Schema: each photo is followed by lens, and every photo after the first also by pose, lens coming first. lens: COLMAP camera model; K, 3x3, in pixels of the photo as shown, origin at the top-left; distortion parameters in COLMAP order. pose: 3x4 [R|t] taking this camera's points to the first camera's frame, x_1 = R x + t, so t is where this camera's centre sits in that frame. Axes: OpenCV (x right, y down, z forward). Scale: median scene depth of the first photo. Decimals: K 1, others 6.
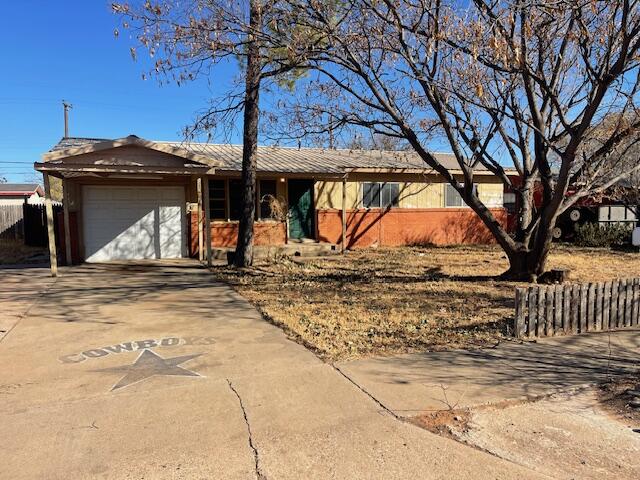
lens RADIAL K [[483.8, 0, 326.6], [0, 483.8, 235.4], [0, 0, 1]] dist [0.019272, -0.057521]
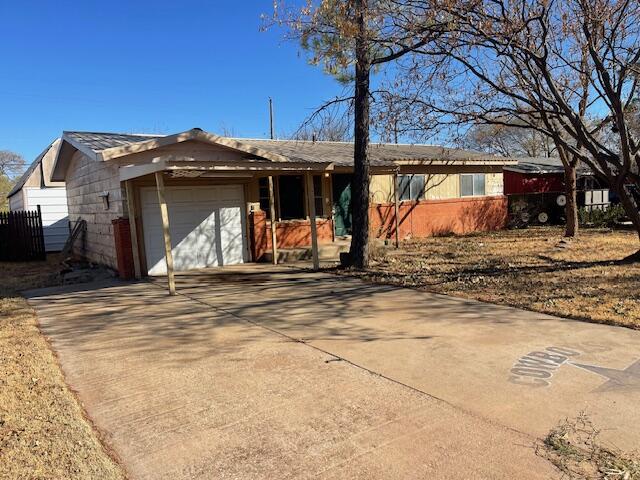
lens RADIAL K [[483.8, 0, 316.1], [0, 483.8, 245.5], [0, 0, 1]] dist [0.019272, -0.057521]
pose [[0.974857, -0.059646, 0.214701, -0.363468], [0.052547, 0.997871, 0.038629, -0.015339], [-0.216548, -0.026376, 0.975916, 0.079822]]
